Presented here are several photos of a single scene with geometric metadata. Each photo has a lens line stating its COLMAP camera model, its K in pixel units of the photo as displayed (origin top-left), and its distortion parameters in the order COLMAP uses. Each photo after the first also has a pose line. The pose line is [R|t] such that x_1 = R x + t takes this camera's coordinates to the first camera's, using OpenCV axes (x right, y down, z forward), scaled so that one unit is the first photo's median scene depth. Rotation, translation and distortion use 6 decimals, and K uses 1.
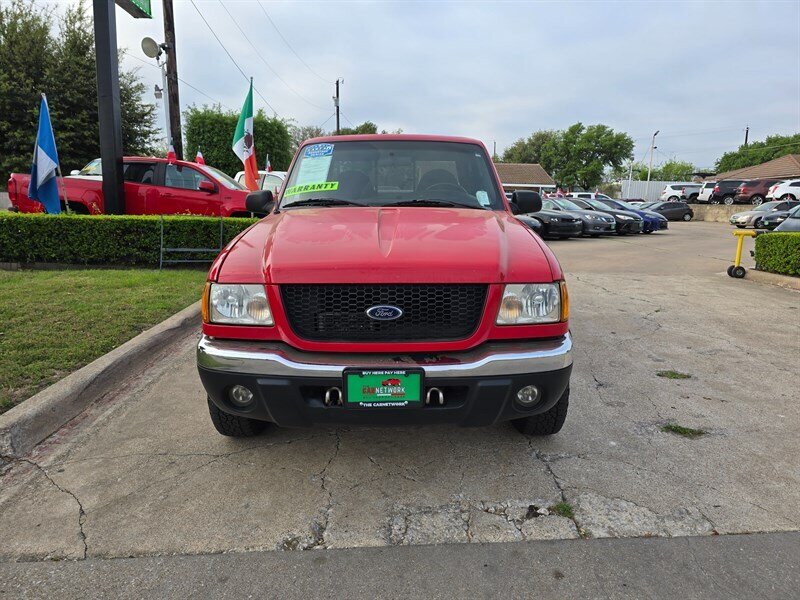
lens RADIAL K [[536.0, 0, 404.5], [0, 536.0, 296.0], [0, 0, 1]] dist [0.055299, -0.050453]
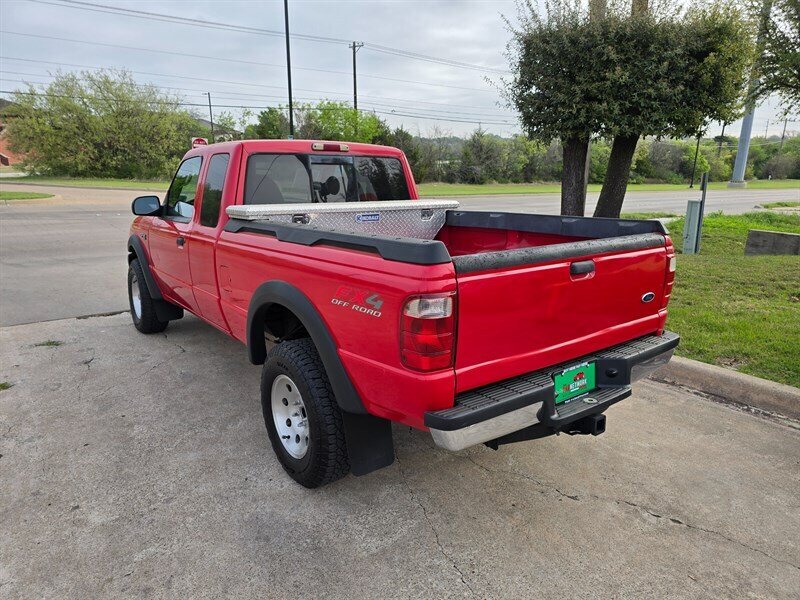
lens RADIAL K [[536.0, 0, 401.9], [0, 536.0, 306.1], [0, 0, 1]] dist [0.055299, -0.050453]
pose [[-0.798030, 0.140304, -0.586057, 0.683895], [-0.124610, 0.913080, 0.388274, -0.679290], [0.589593, 0.382883, -0.711182, 3.047593]]
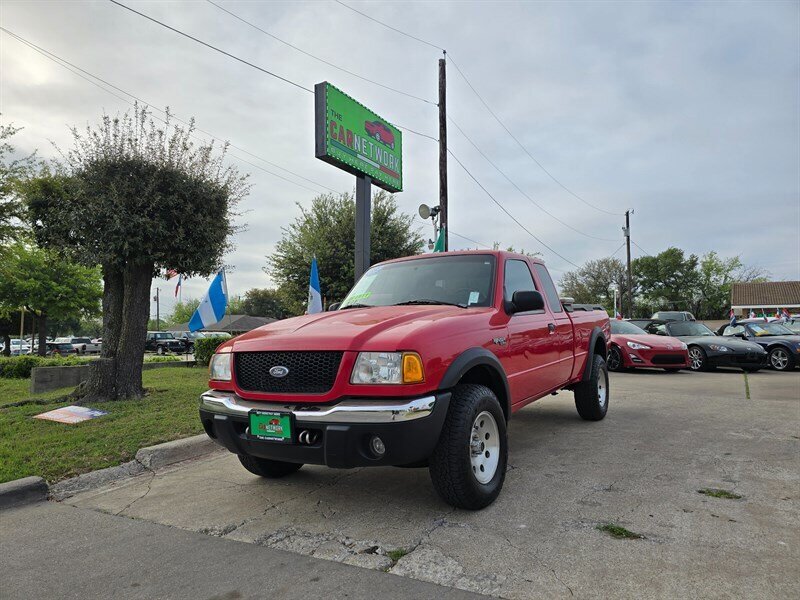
lens RADIAL K [[536.0, 0, 396.2], [0, 536.0, 307.1], [0, 0, 1]] dist [0.055299, -0.050453]
pose [[0.842479, -0.049350, -0.536464, 0.793795], [-0.073055, 0.976132, -0.204523, 0.106260], [0.533753, 0.211497, 0.818765, -0.025318]]
